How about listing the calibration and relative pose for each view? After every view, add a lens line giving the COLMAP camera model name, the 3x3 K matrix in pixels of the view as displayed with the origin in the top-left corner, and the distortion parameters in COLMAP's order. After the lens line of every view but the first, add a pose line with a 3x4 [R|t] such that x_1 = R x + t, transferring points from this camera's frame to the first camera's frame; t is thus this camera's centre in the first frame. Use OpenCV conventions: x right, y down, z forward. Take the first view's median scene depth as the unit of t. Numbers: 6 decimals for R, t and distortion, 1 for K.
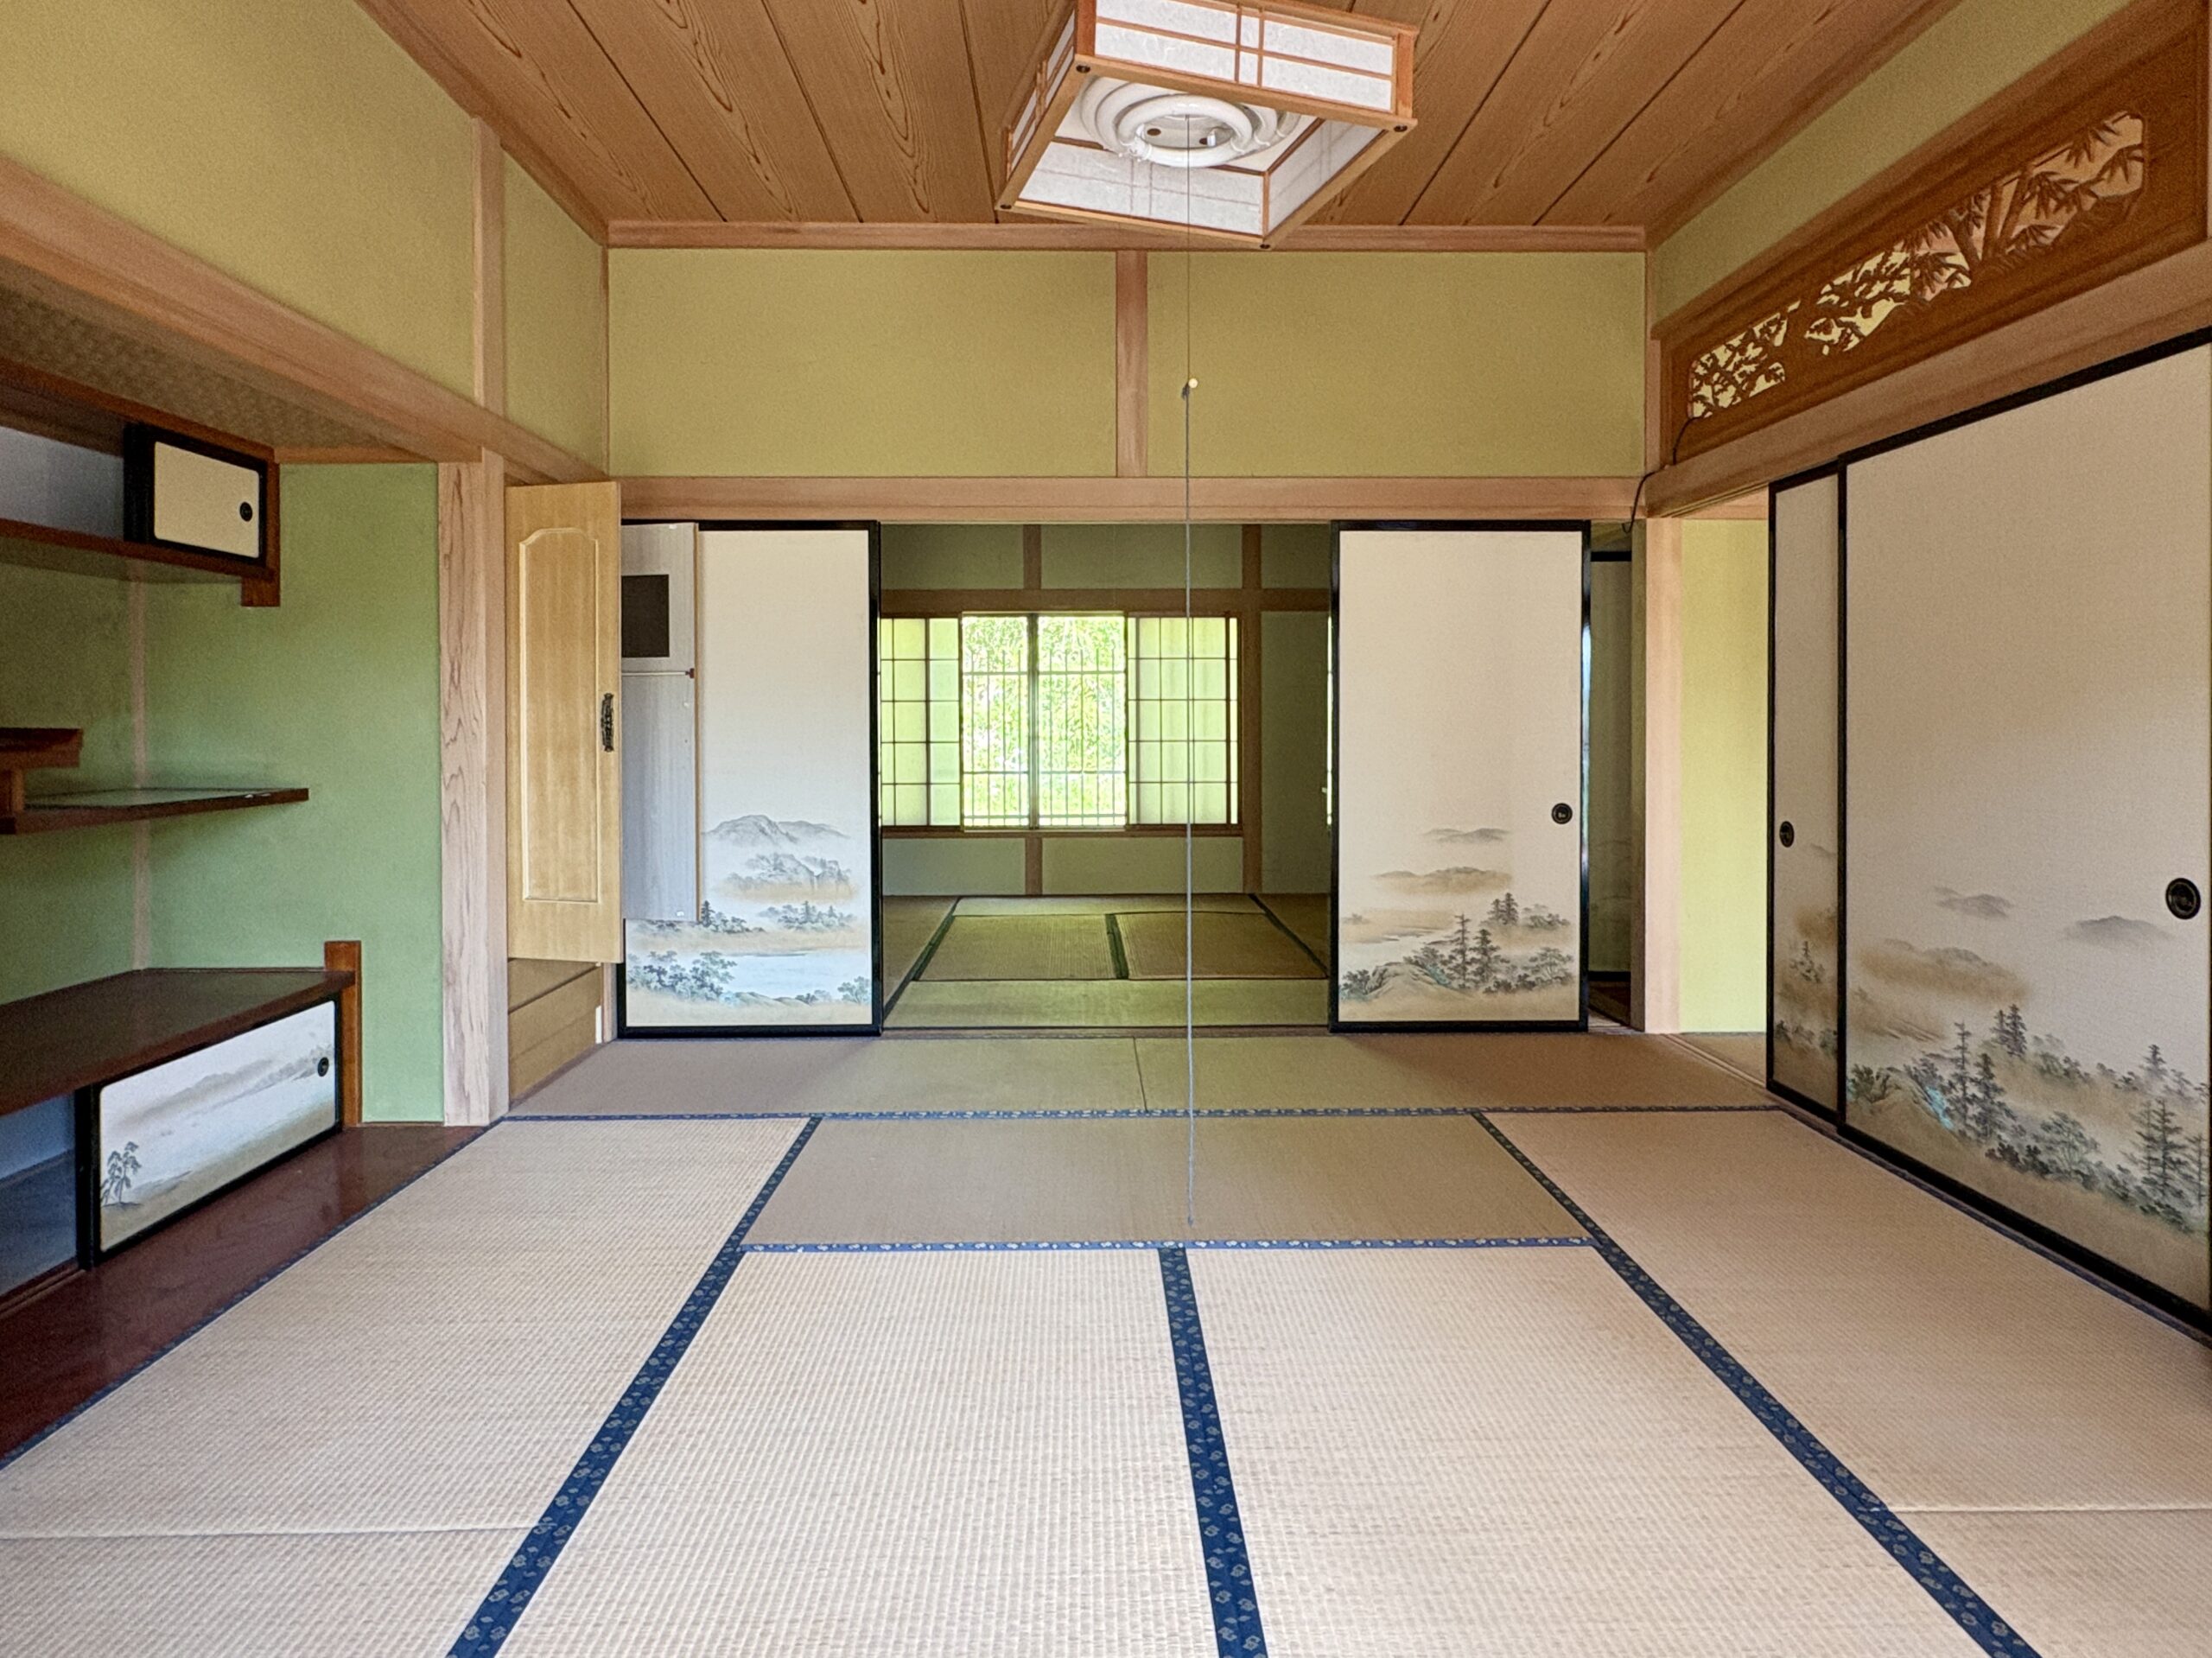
lens RADIAL K [[1264.0, 0, 1102.1], [0, 1264.0, 728.4], [0, 0, 1]] dist [-0.003916, -0.000714]
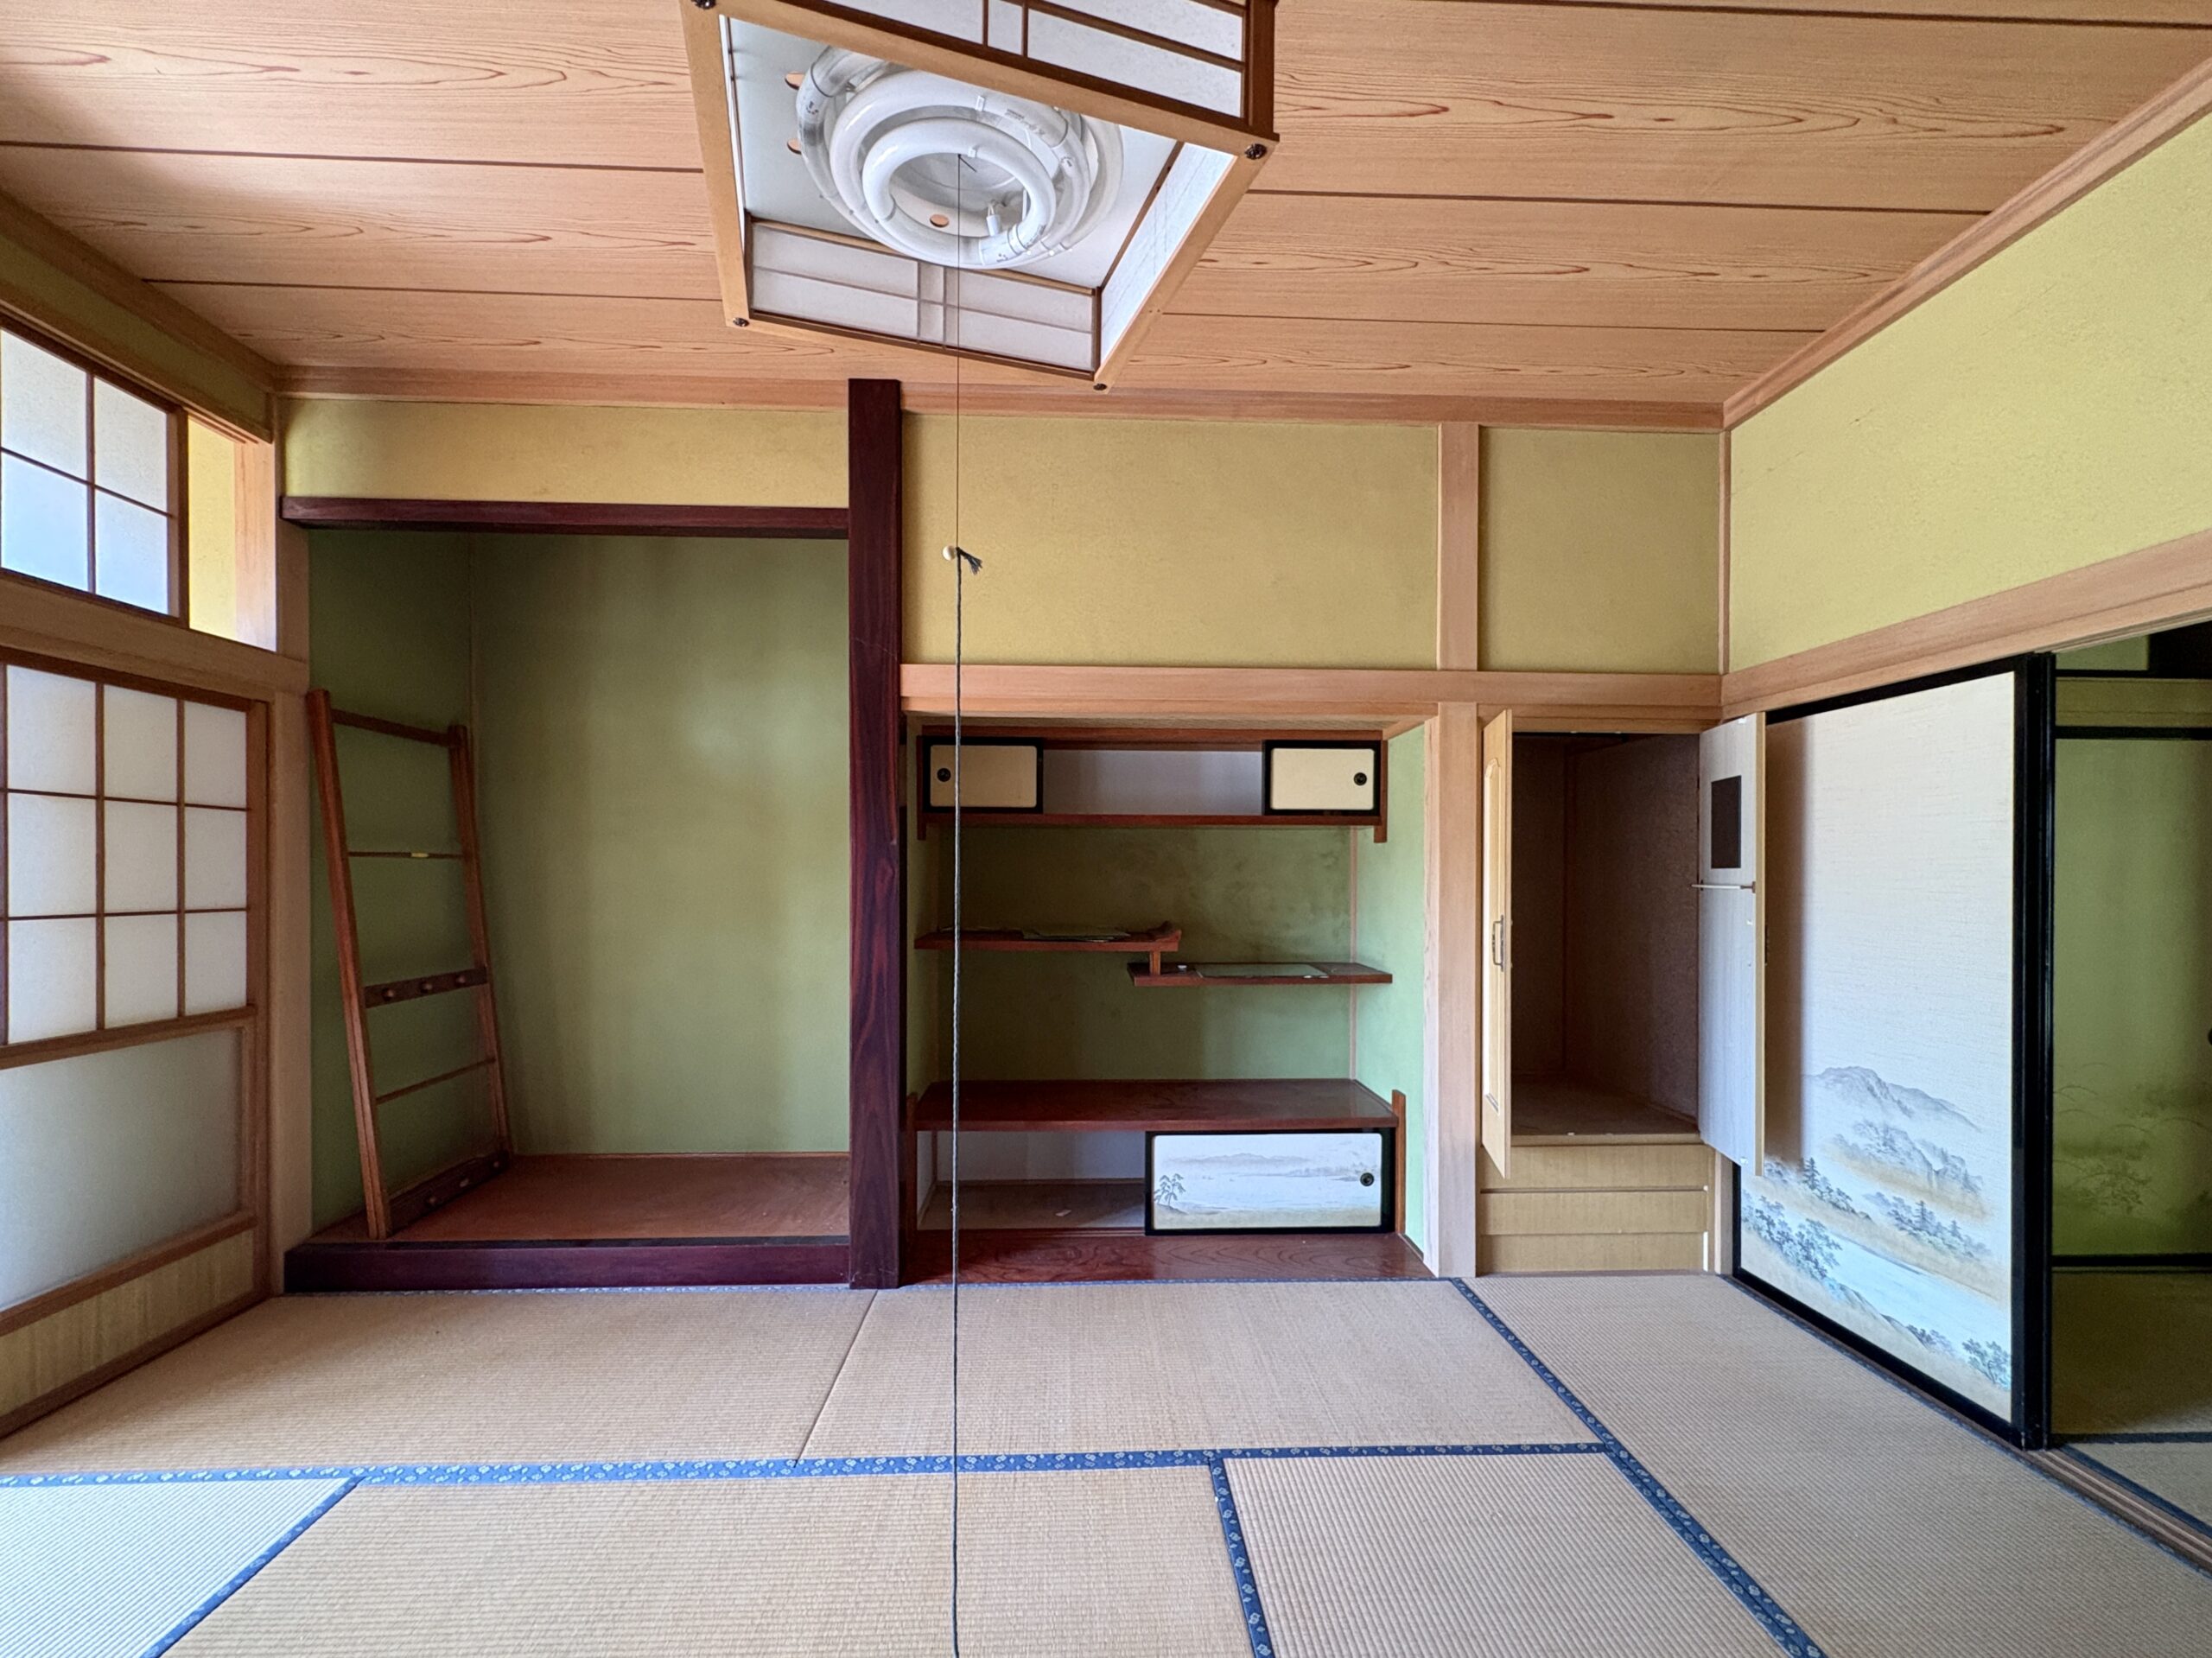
lens RADIAL K [[925.7, 0, 1107.9], [0, 925.7, 878.7], [0, 0, 1]] dist [0.000285, 0.000007]
pose [[0.028662, 0.008132, -0.999556, 0.282503], [-0.010965, 0.999909, 0.007820, -0.047401], [0.999529, 0.010736, 0.028749, 0.515829]]
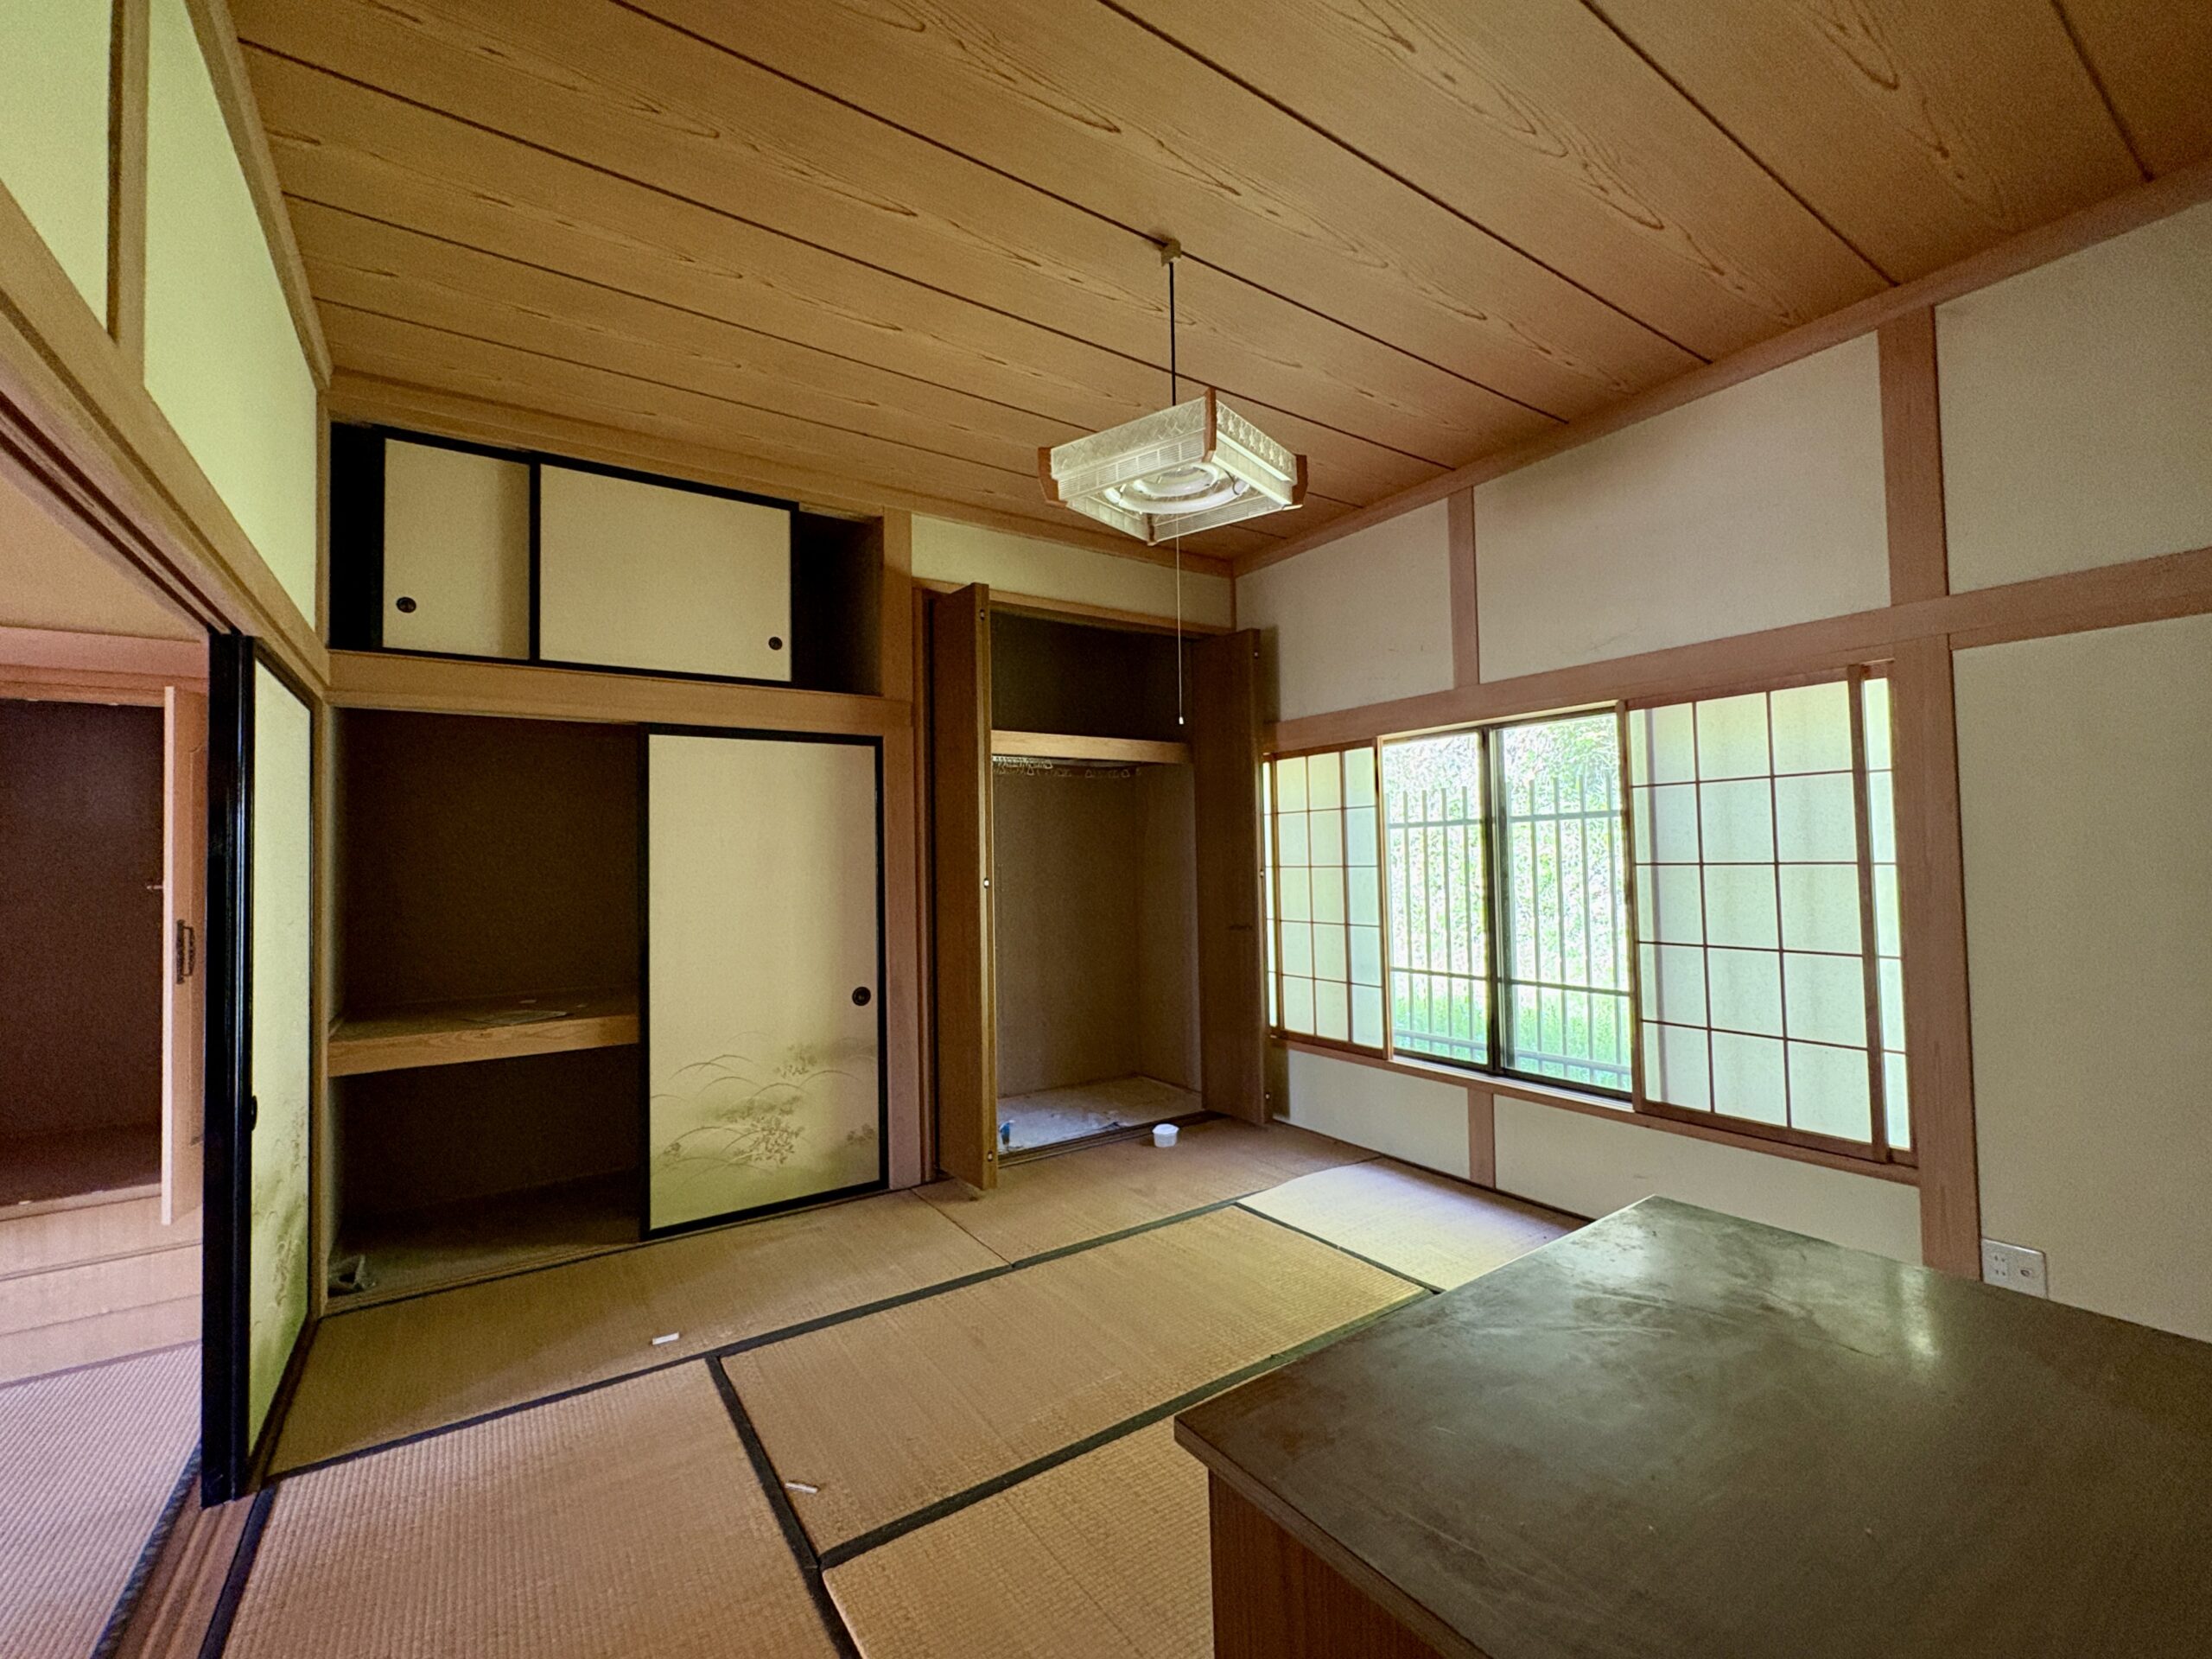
lens RADIAL K [[919.0, 0, 1106.0], [0, 919.0, 829.5], [0, 0, 1]] dist [-0.000680, -0.000308]
pose [[0.540203, -0.035274, -0.840795, 0.407963], [0.014505, 0.999363, -0.032607, -0.049520], [0.841410, 0.005419, 0.540370, 1.086784]]
